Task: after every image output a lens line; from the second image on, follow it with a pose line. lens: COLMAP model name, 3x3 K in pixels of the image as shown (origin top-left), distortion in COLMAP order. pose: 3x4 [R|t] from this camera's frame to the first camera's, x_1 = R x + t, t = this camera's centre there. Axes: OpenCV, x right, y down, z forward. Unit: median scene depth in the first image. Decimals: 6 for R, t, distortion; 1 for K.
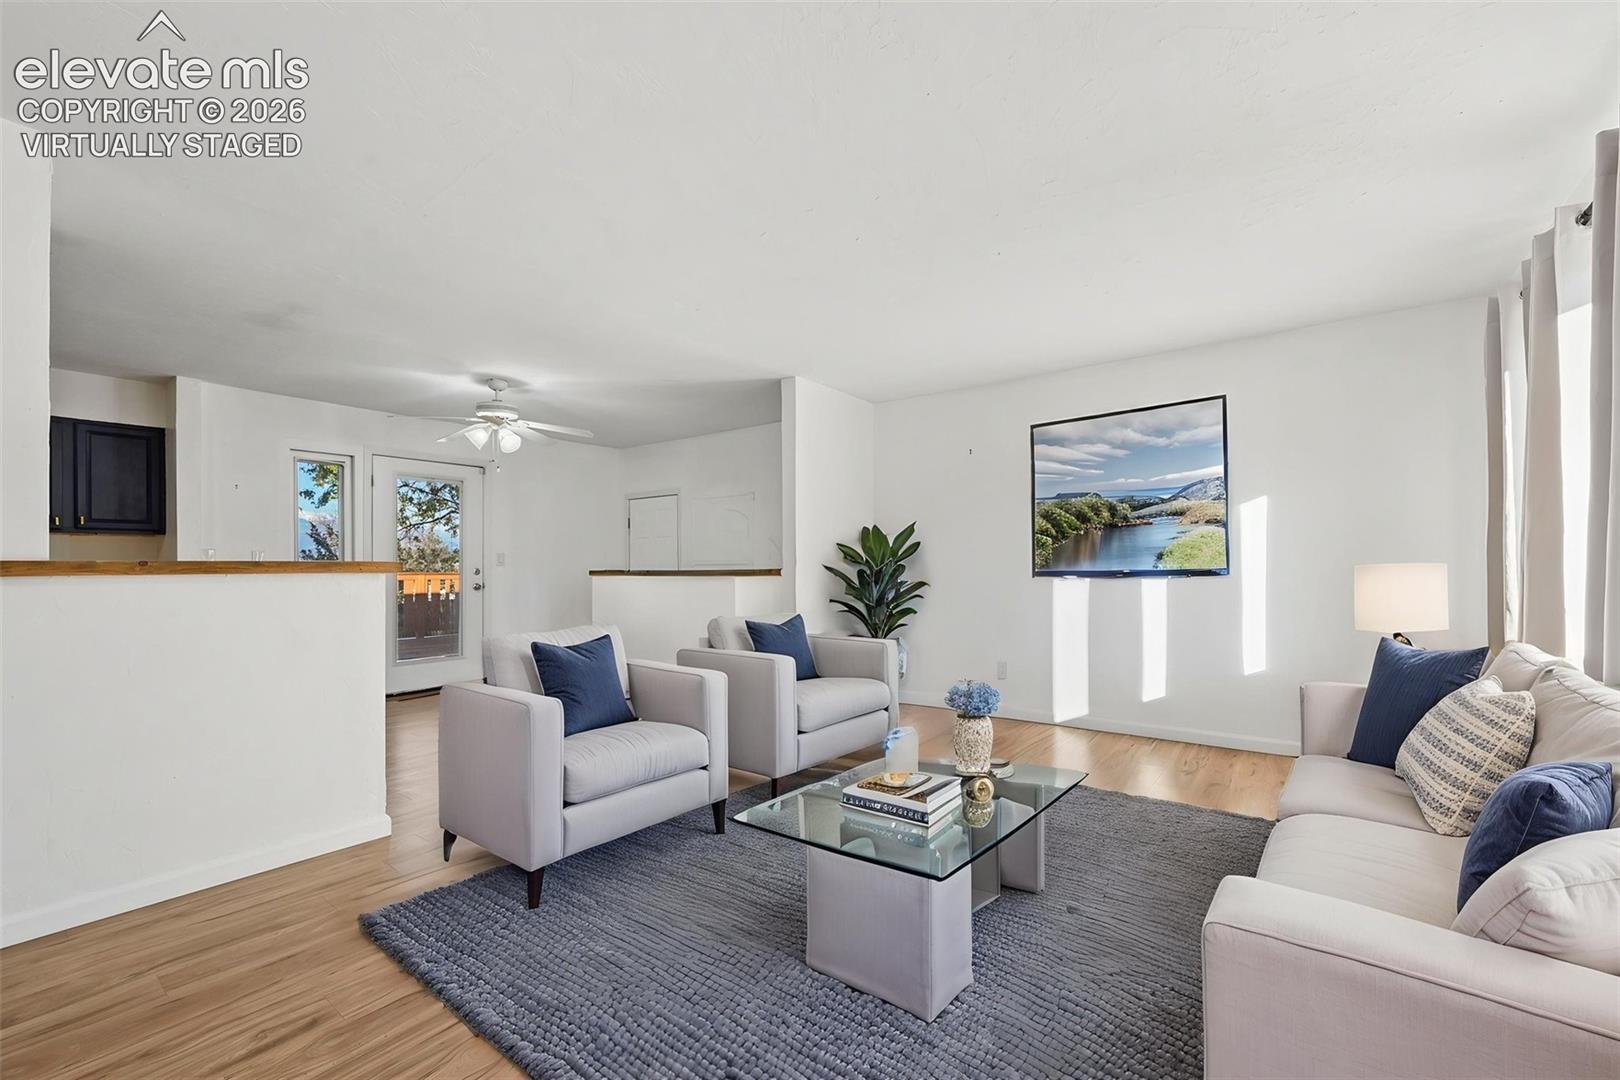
lens RADIAL K [[672.9, 0, 808.2], [0, 672.9, 565.4], [0, 0, 1]] dist [-0.000182, 0.000023]
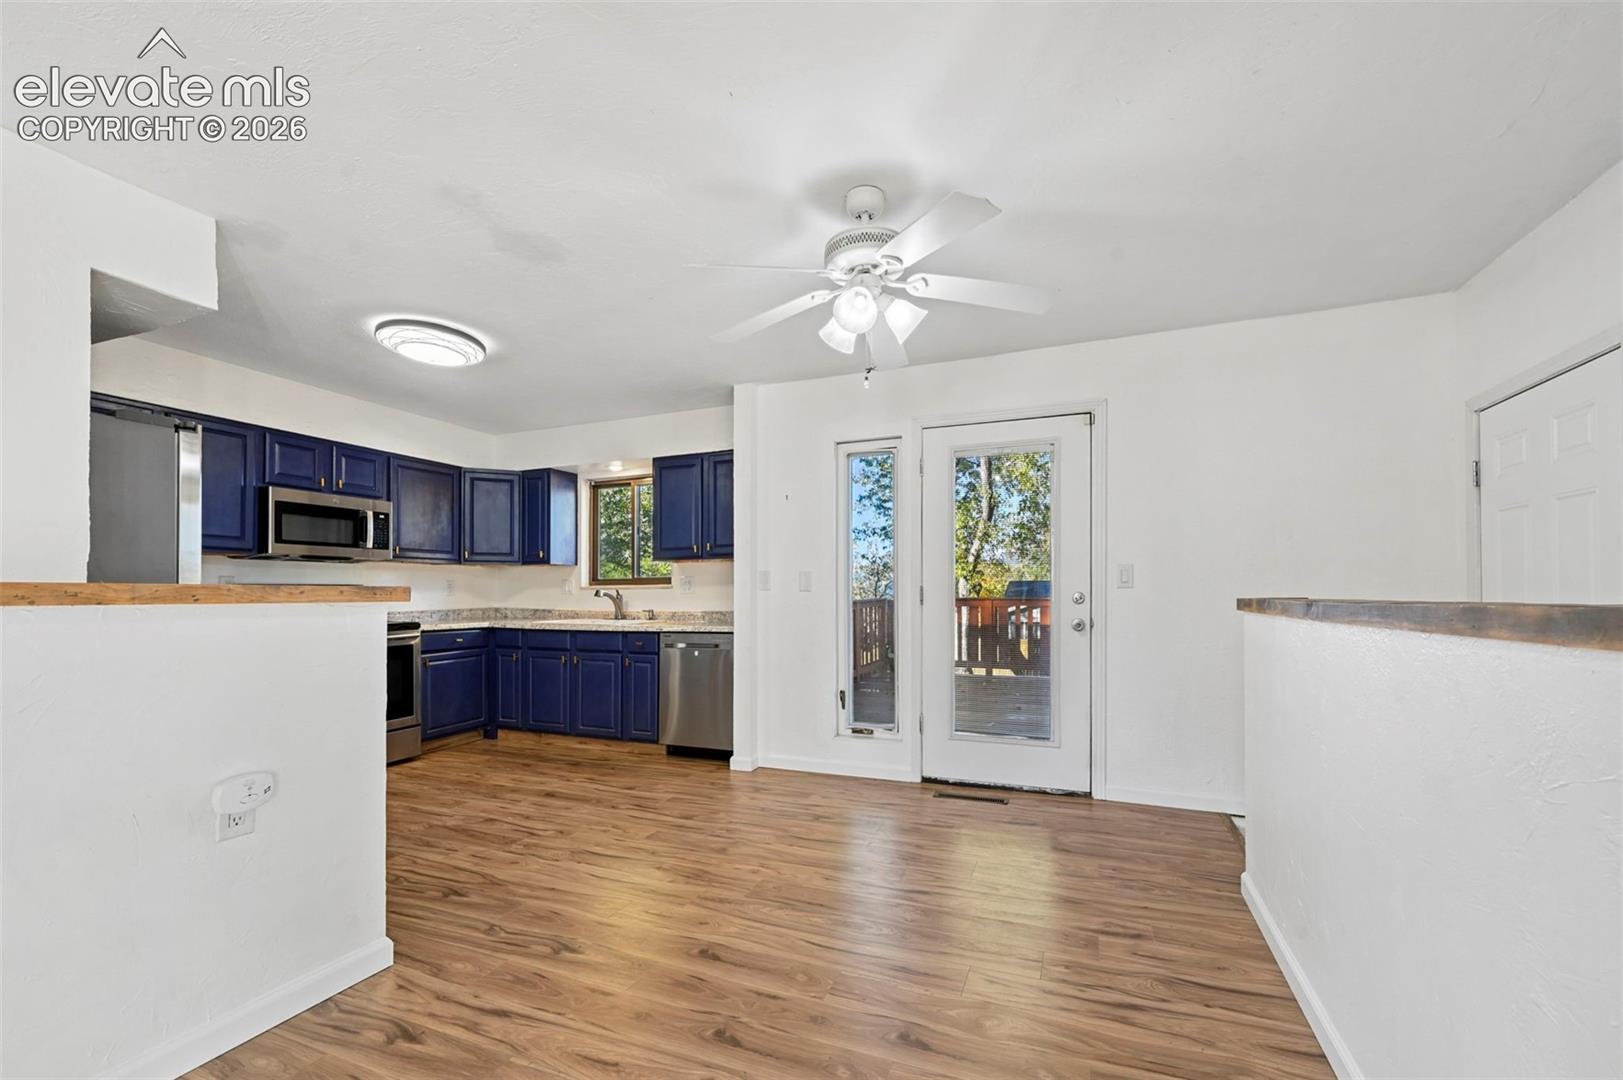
lens RADIAL K [[655.1, 0, 826.2], [0, 655.1, 585.9], [0, 0, 1]] dist [-0.008304, 0.000001]
pose [[0.283912, -0.007424, -0.958822, -0.025793], [0.004617, 0.999969, -0.006375, 0.001365], [0.958839, -0.002617, 0.283938, 0.667348]]
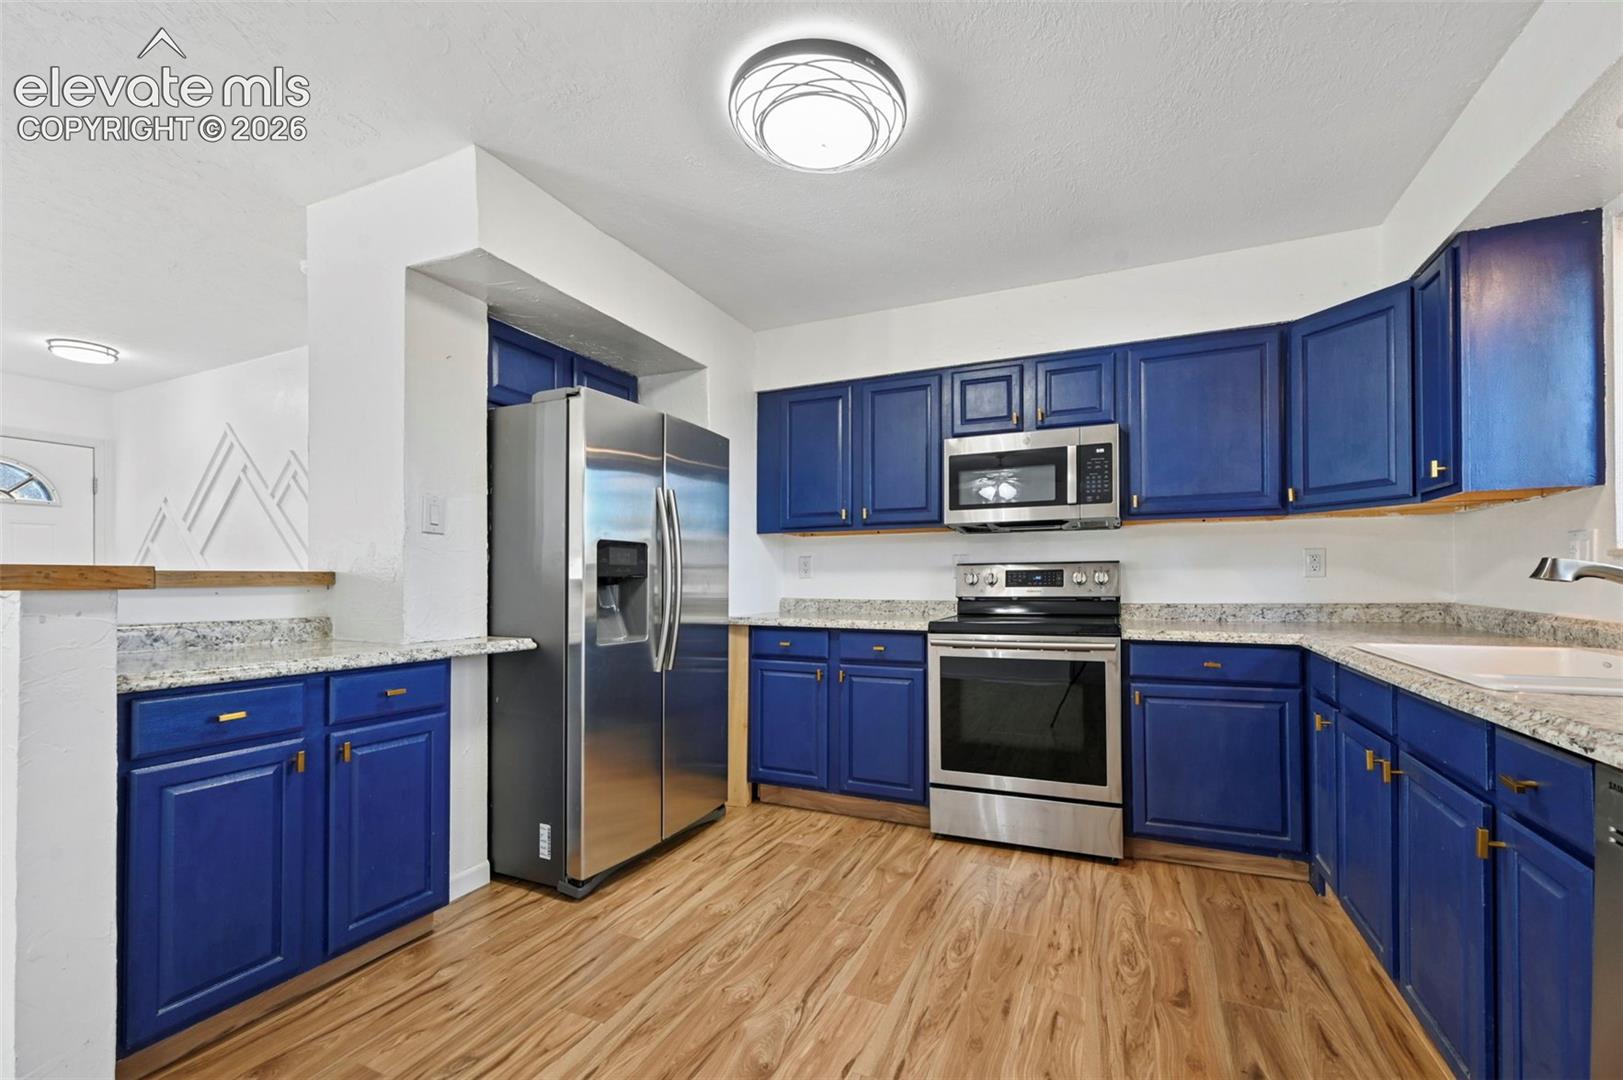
lens RADIAL K [[658.3, 0, 835.6], [0, 658.3, 577.3], [0, 0, 1]] dist [-0.000163, -0.000062]
pose [[-0.968633, 0.007379, -0.248388, -0.586943], [0.009160, 0.999940, -0.006015, 0.006372], [0.248328, -0.008102, -0.968642, 0.799325]]
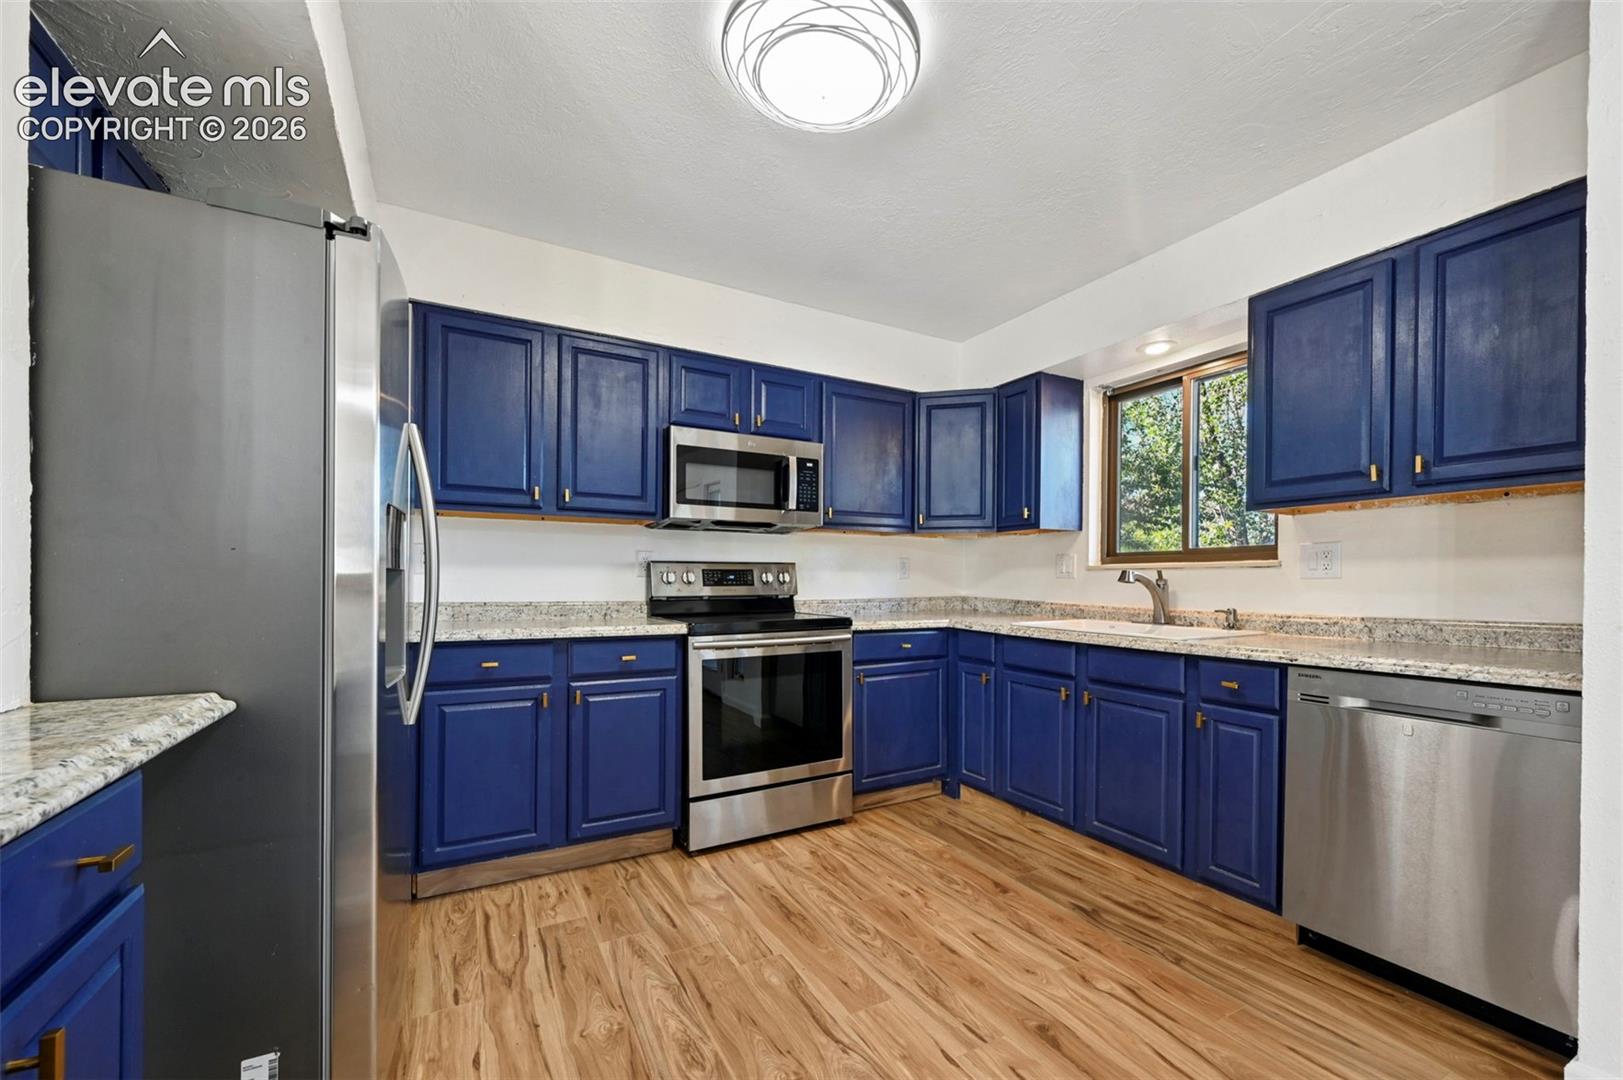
lens RADIAL K [[664.0, 0, 839.7], [0, 664.0, 584.2], [0, 0, 1]] dist [0.001832, 0.000075]
pose [[-0.377108, 0.009249, -0.926123, -0.401359], [-0.001578, 0.999942, 0.010628, 0.005072], [0.926168, 0.005469, -0.377072, 0.615622]]
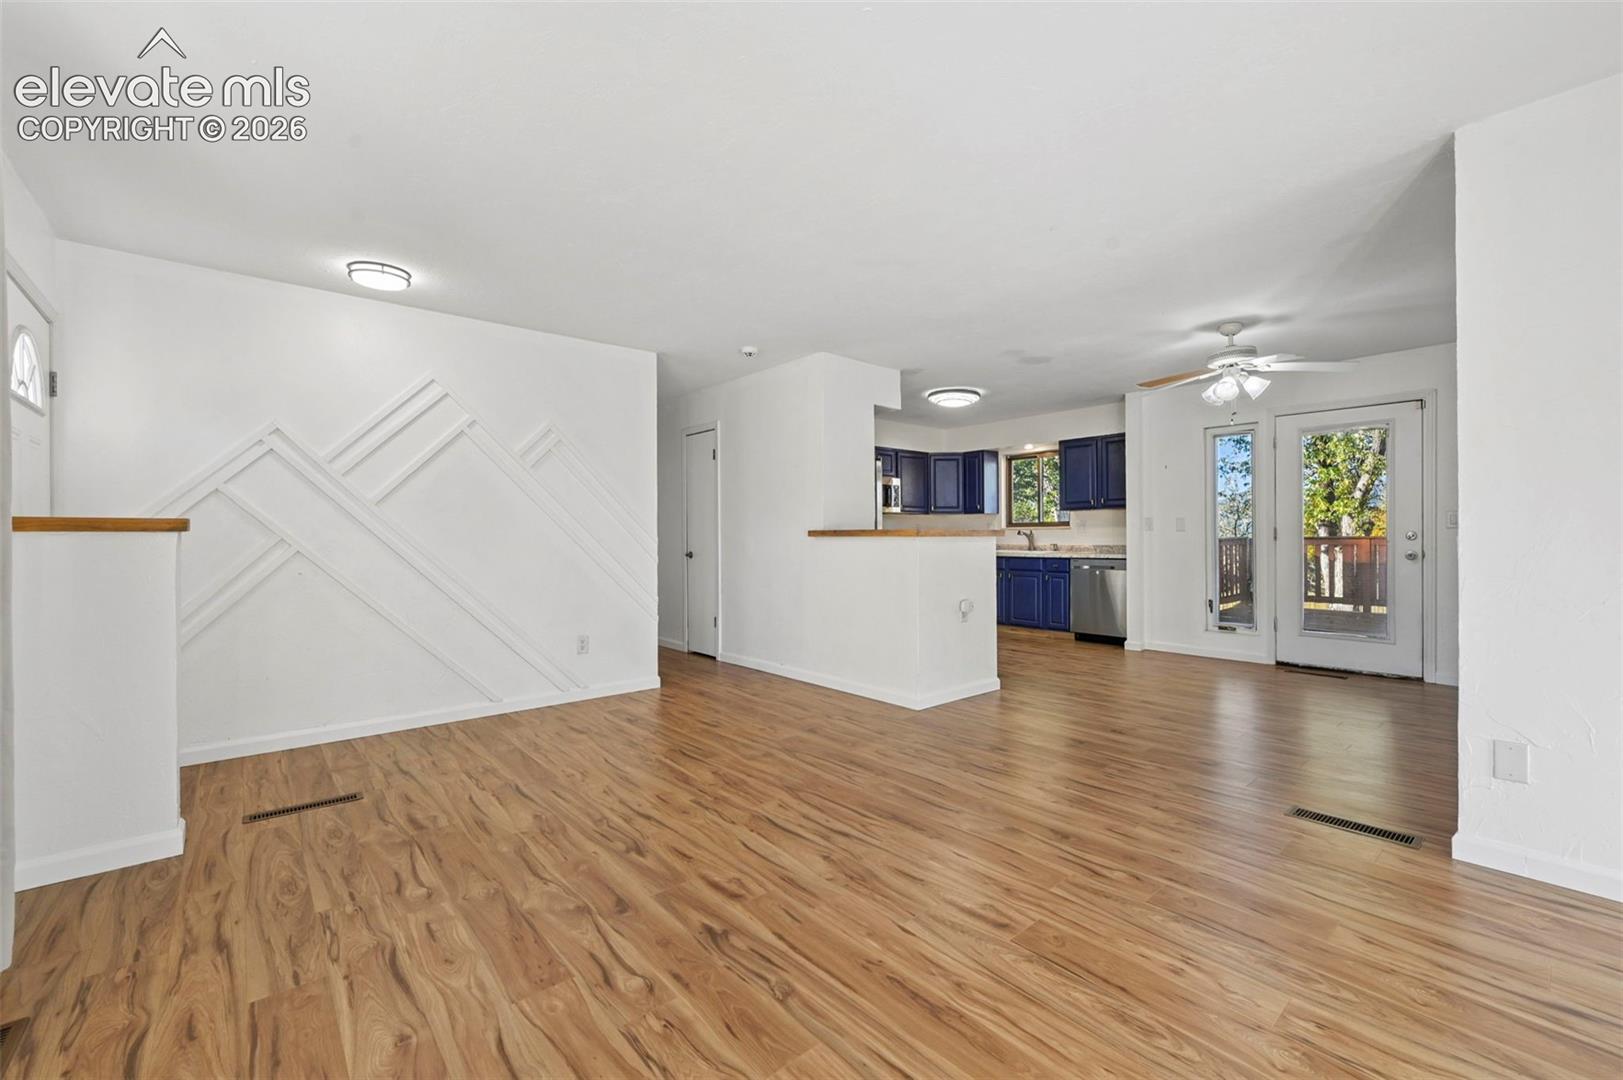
lens RADIAL K [[660.1, 0, 823.8], [0, 660.1, 528.0], [0, 0, 1]] dist [0.000627, -0.000032]
pose [[-0.191939, -0.002833, -0.981403, 0.405251], [0.007198, 0.999965, -0.004294, -0.001877], [0.981380, -0.007888, -0.191912, 0.499673]]
